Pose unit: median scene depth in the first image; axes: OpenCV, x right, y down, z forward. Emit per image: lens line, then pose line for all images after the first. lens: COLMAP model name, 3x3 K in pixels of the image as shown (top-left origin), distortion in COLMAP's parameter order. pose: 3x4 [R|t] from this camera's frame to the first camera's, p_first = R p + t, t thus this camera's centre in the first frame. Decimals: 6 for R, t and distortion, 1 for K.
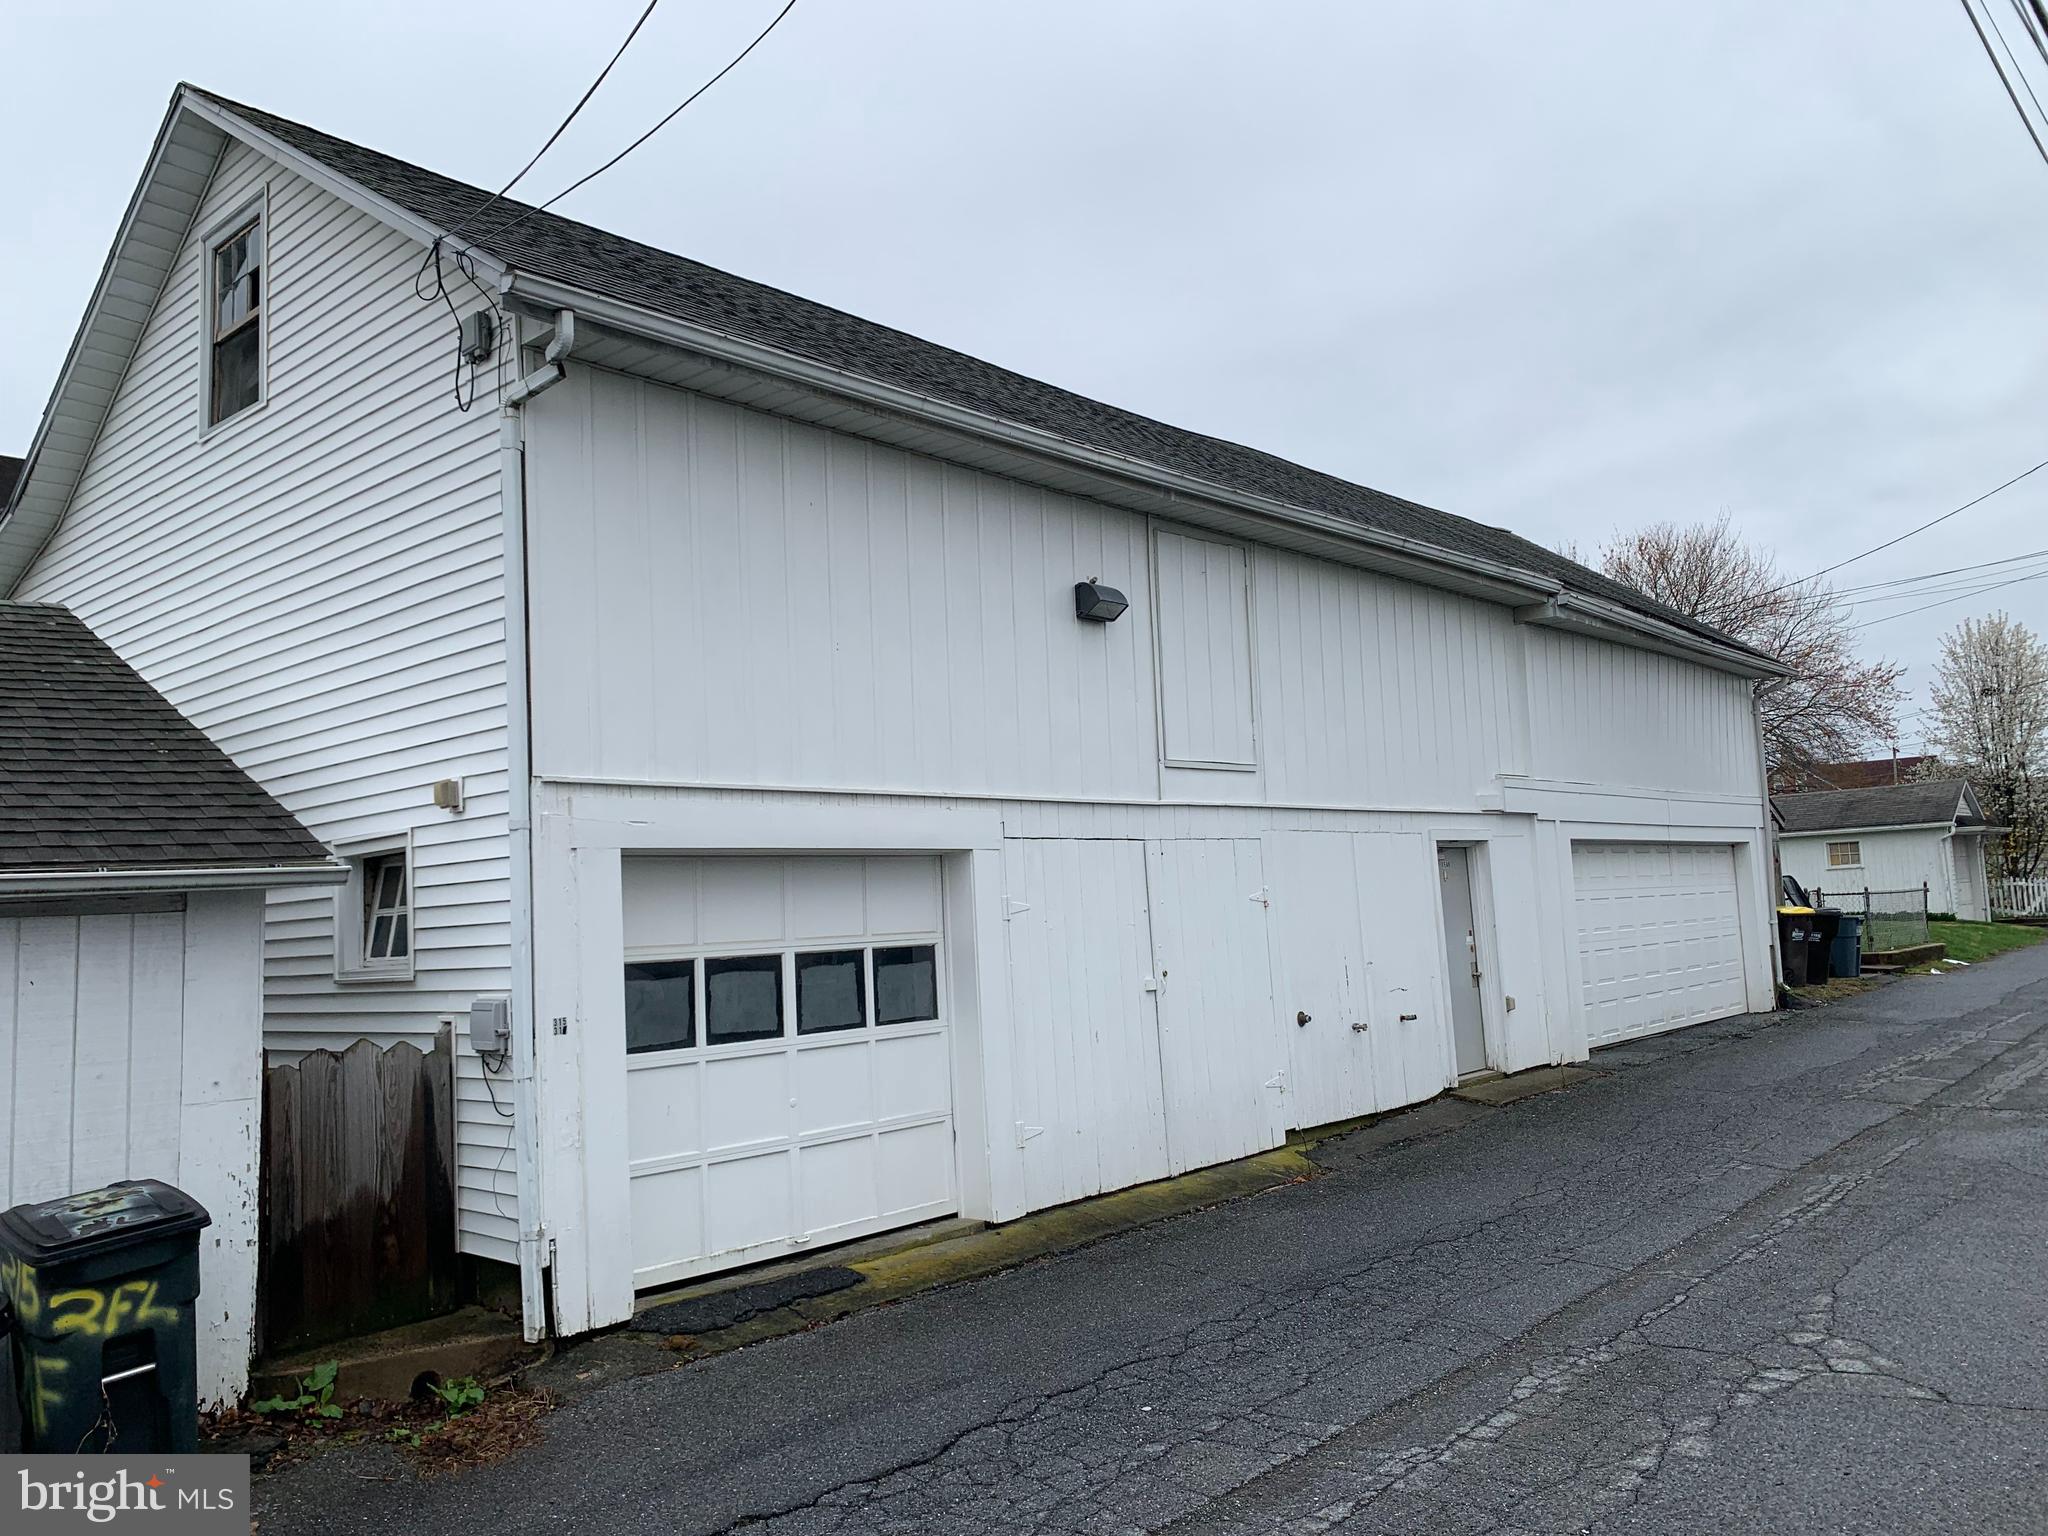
lens RADIAL K [[1581.4, 0, 1024.0], [0, 1581.4, 768.0], [0, 0, 1]] dist [0.008997, 0.001758]
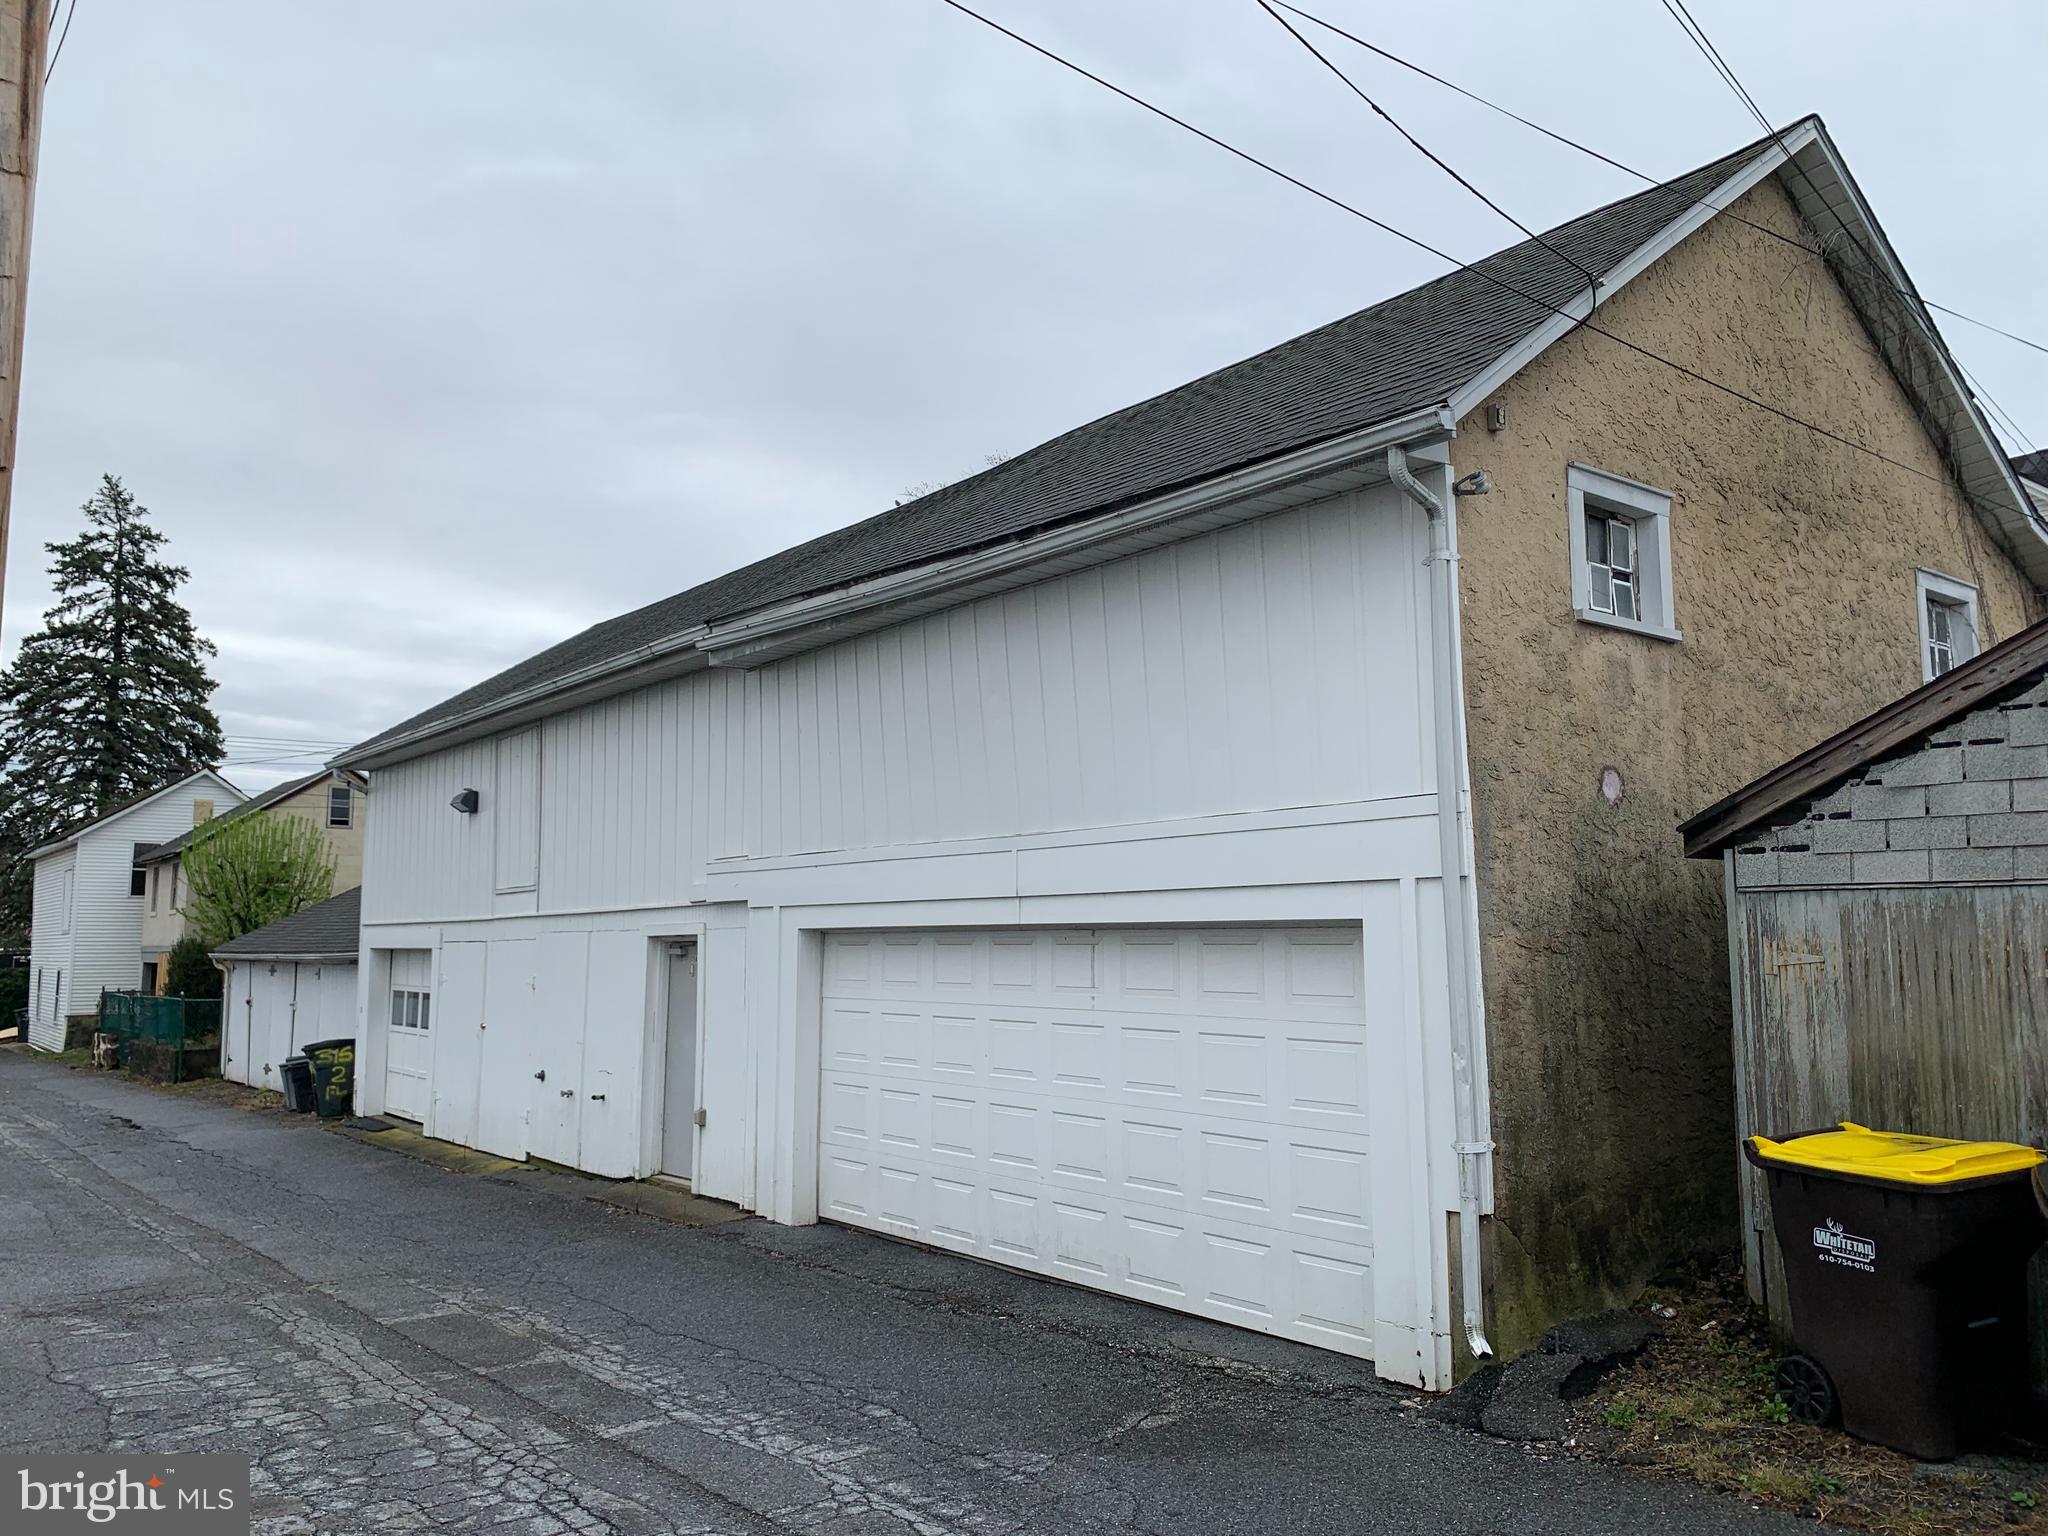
lens RADIAL K [[1581.4, 0, 1024.0], [0, 1581.4, 768.0], [0, 0, 1]] dist [0.008997, 0.001758]
pose [[-0.172110, -0.062762, -0.983076, 1.281306], [0.106434, 0.990941, -0.081898, 0.049008], [0.979311, -0.118728, -0.163871, 1.474319]]
